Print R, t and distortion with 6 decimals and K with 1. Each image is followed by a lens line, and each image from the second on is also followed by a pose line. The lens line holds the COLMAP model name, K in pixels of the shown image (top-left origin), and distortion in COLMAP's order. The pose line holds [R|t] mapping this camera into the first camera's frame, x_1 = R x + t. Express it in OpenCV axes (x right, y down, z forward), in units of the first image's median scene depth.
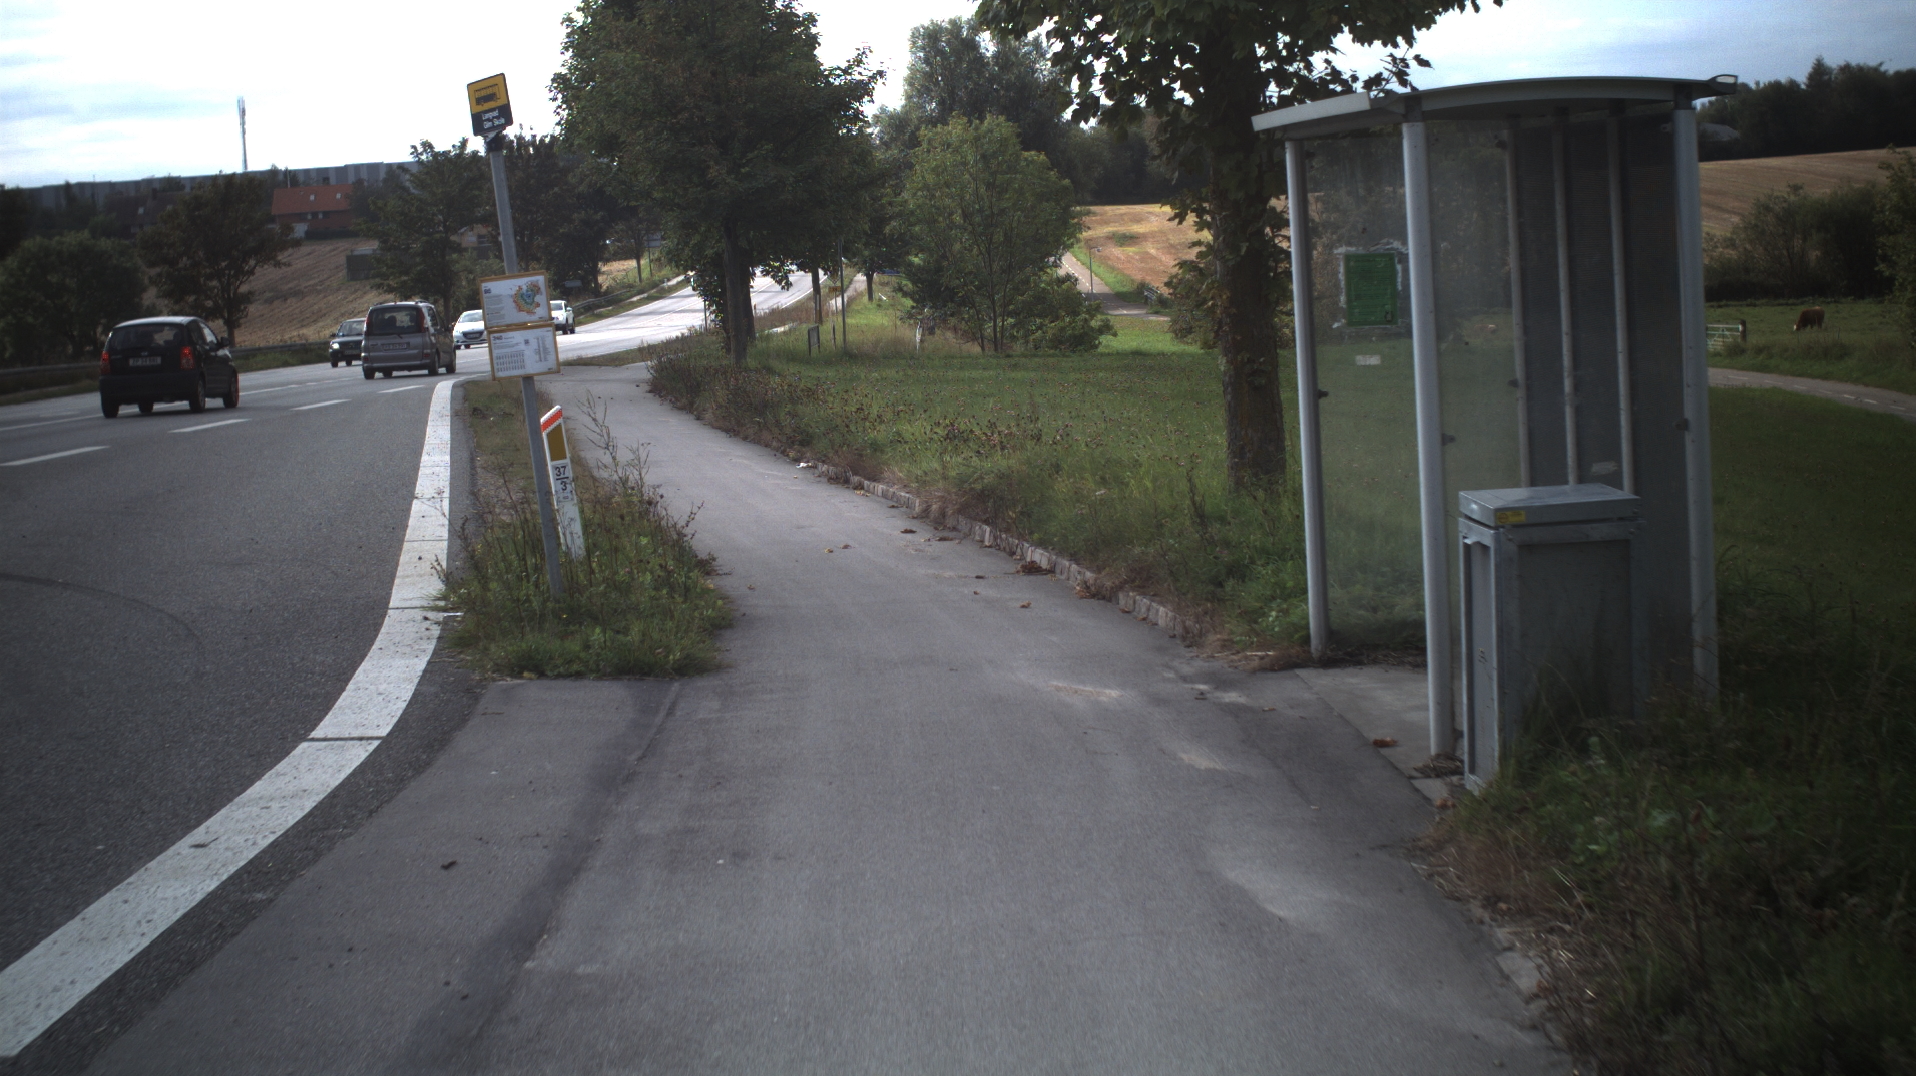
lens RADIAL K [[3324.0, 0, 958.0], [0, 3324.0, 538.0], [0, 0, 1]] dist [-0.253365, 0.073833]
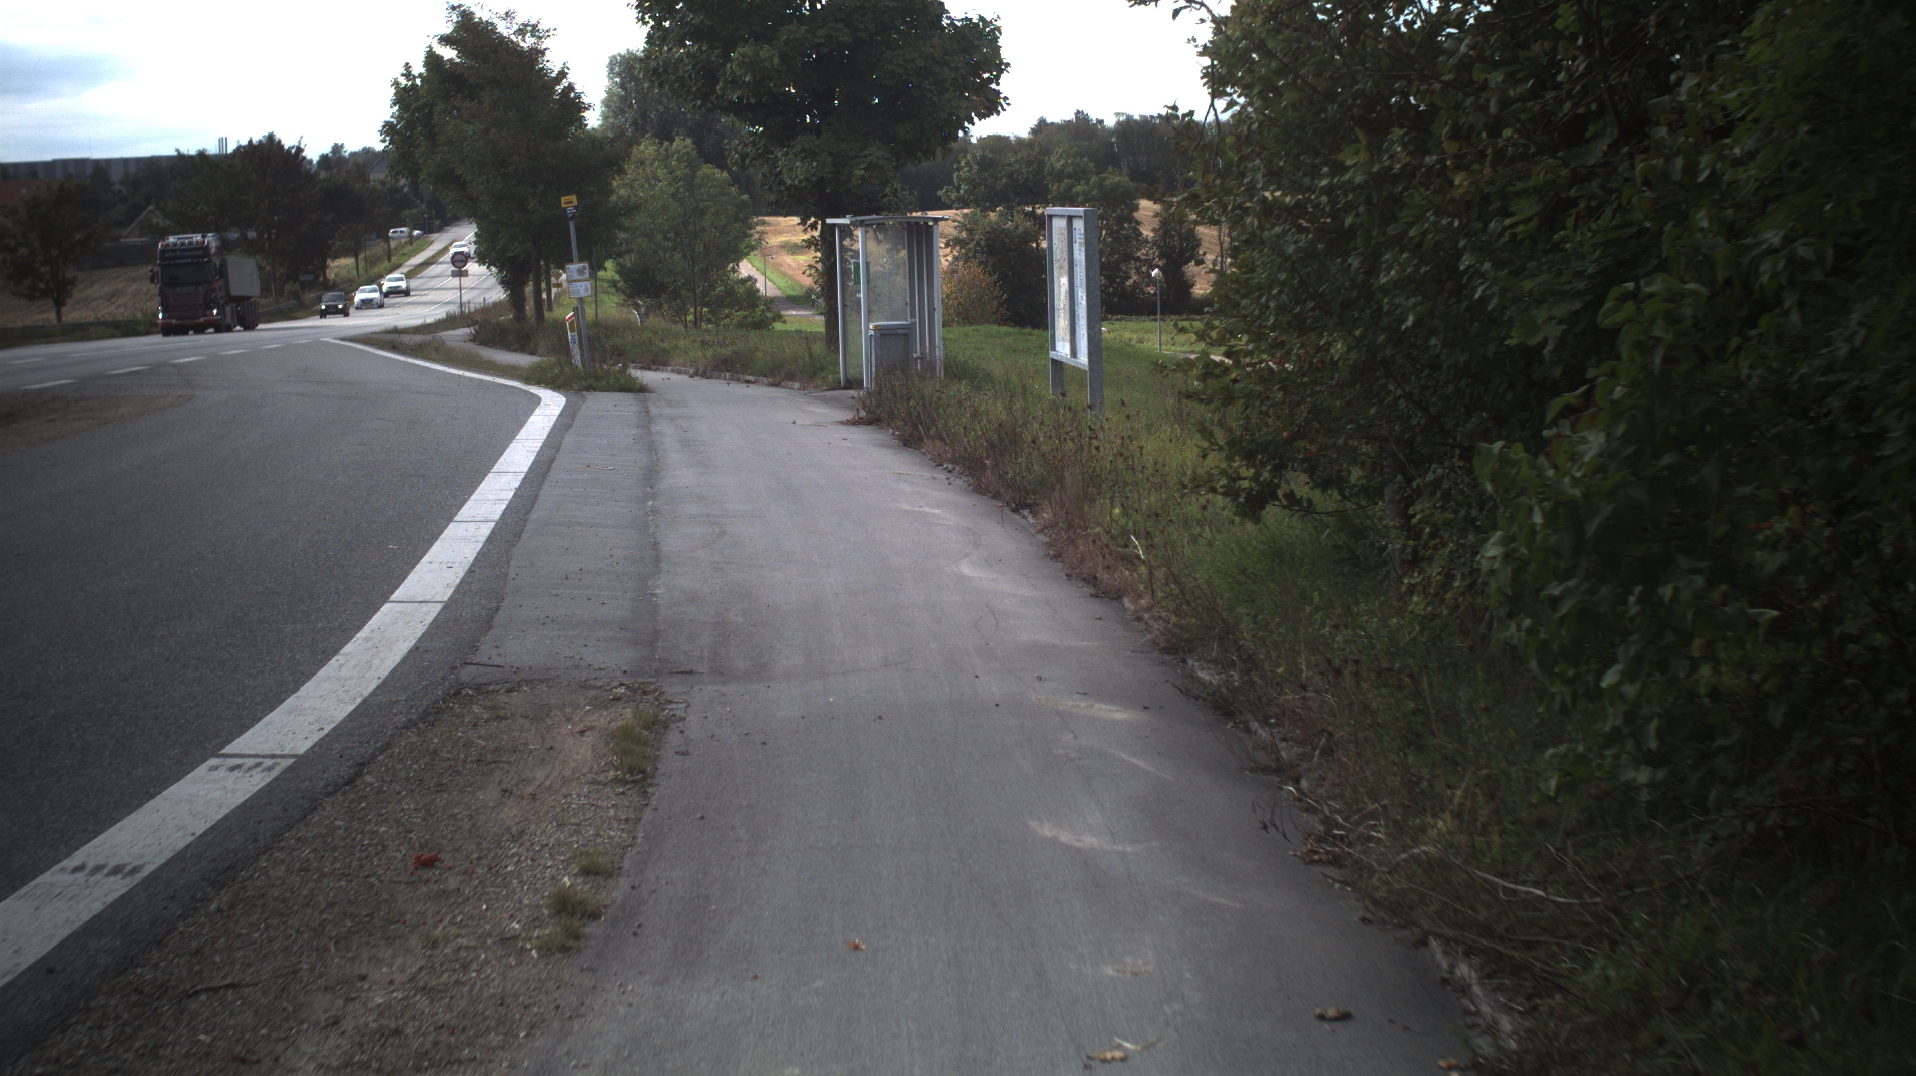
lens RADIAL K [[3324.0, 0, 958.0], [0, 3324.0, 538.0], [0, 0, 1]] dist [-0.253365, 0.073833]
pose [[0.994825, 0.017167, 0.100144, -0.014434], [-0.016932, 0.999852, -0.003190, 0.027419], [-0.100184, 0.001477, 0.994968, -0.318693]]
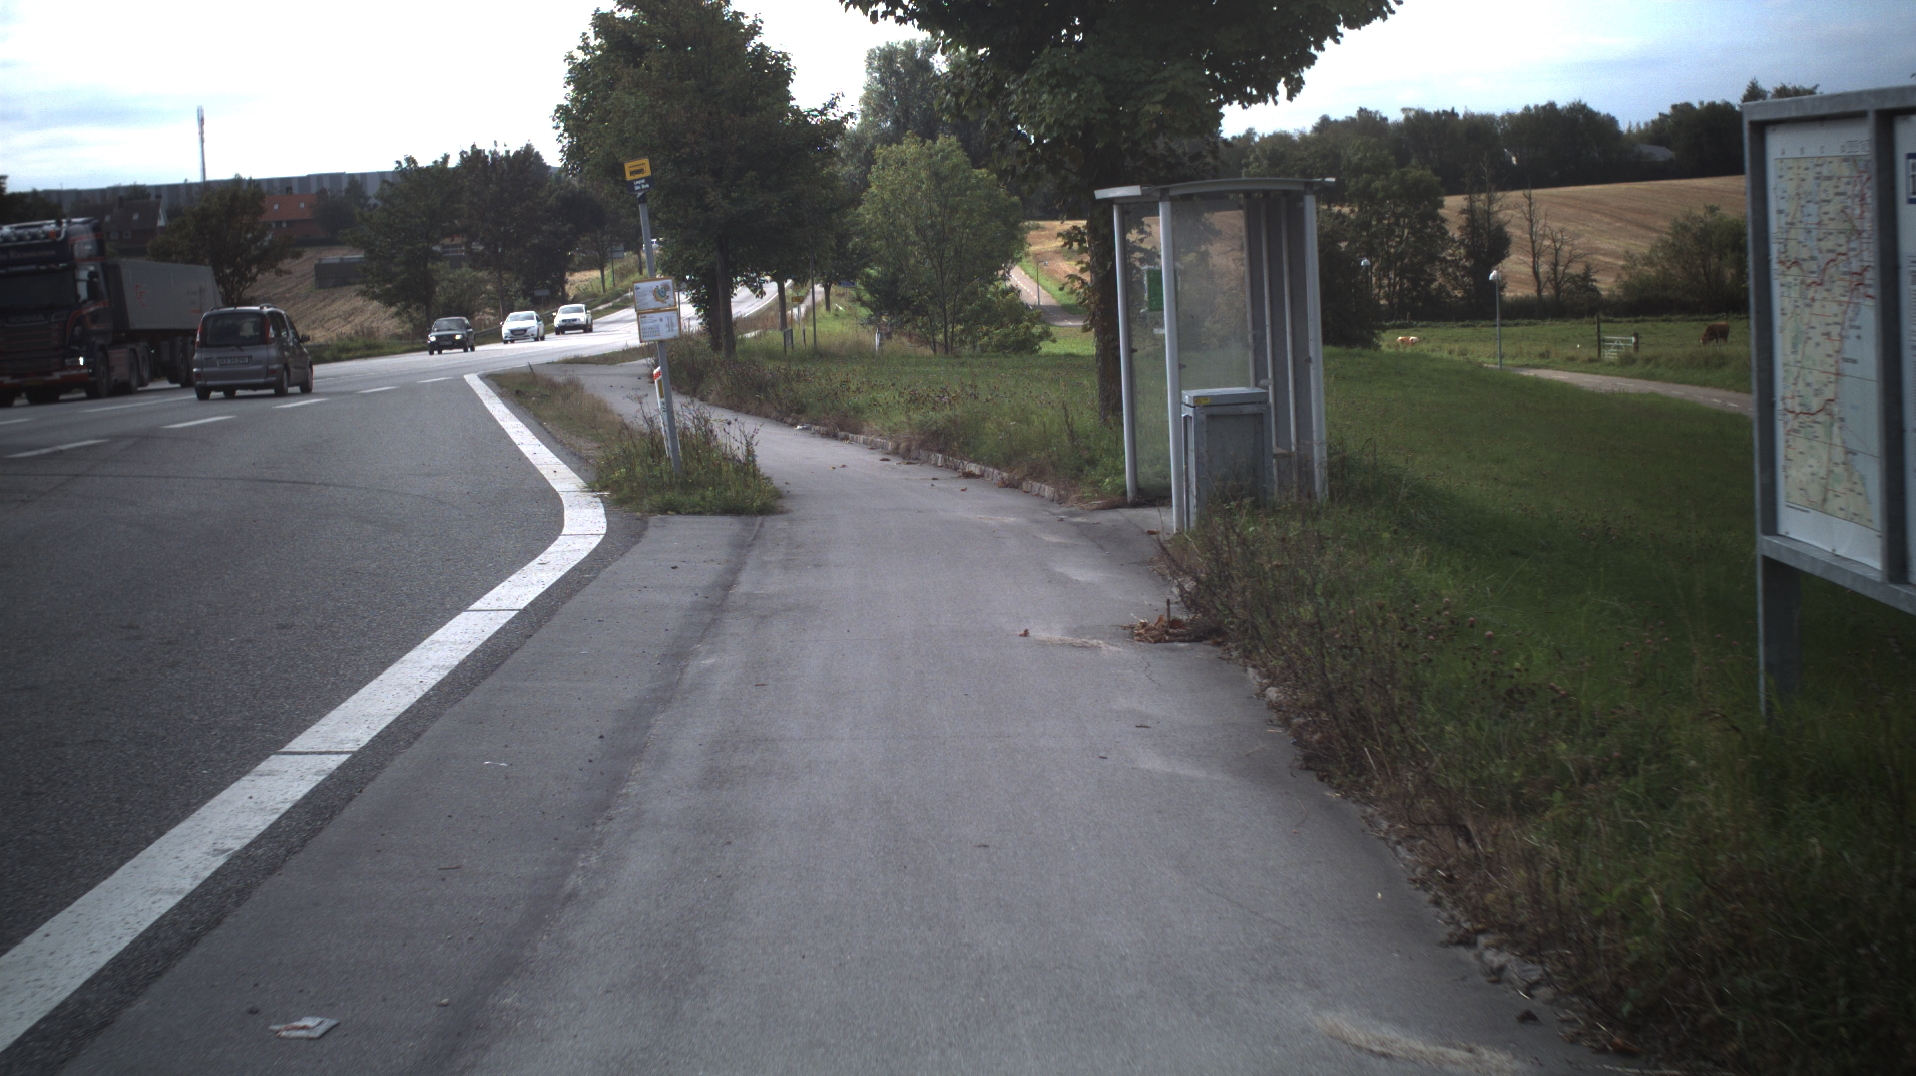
lens RADIAL K [[3324.0, 0, 958.0], [0, 3324.0, 538.0], [0, 0, 1]] dist [-0.253365, 0.073833]
pose [[0.999865, 0.006263, 0.015168, -0.001158], [-0.006205, 0.999973, -0.003907, 0.008897], [-0.015192, 0.003813, 0.999877, -0.105667]]
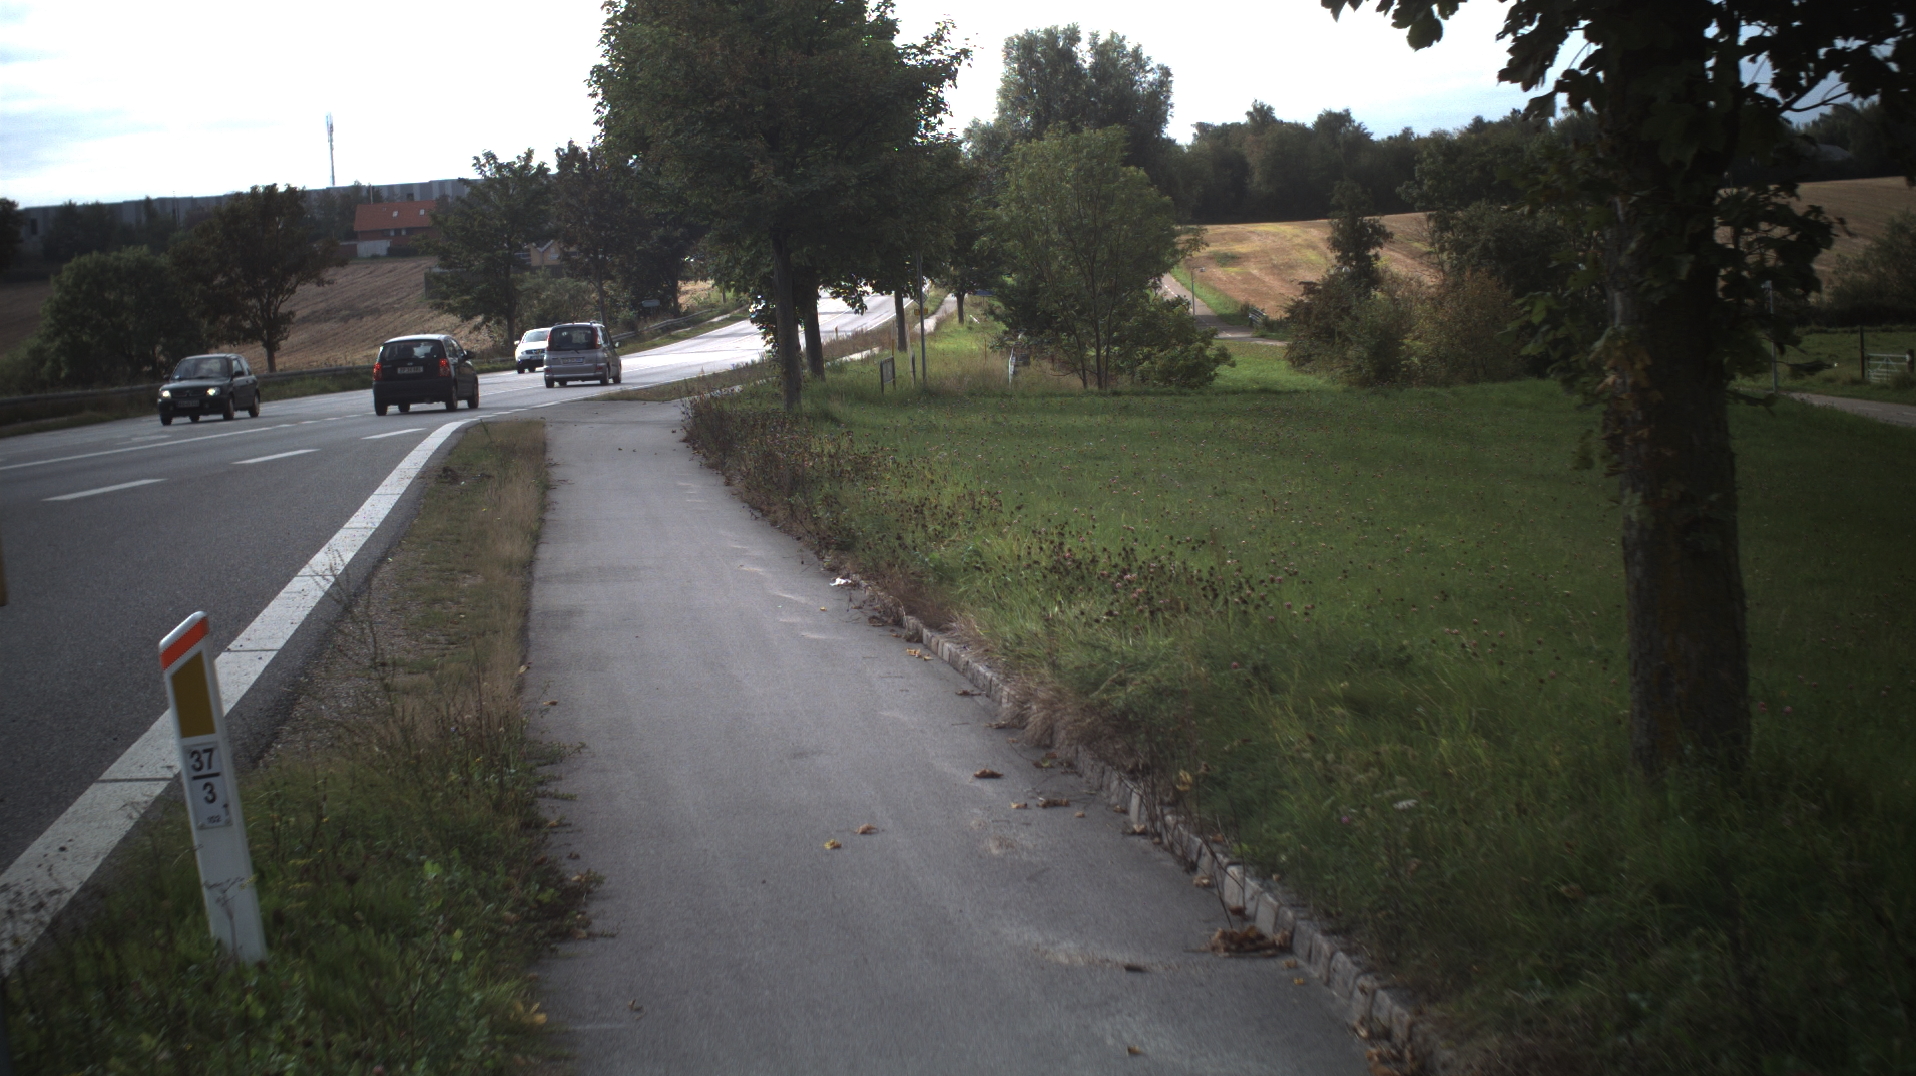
lens RADIAL K [[3324.0, 0, 958.0], [0, 3324.0, 538.0], [0, 0, 1]] dist [-0.253365, 0.073833]
pose [[0.999601, 0.004735, -0.027836, -0.001117], [-0.004899, 0.999971, -0.005840, -0.009040], [0.027808, 0.005974, 0.999595, 0.105429]]
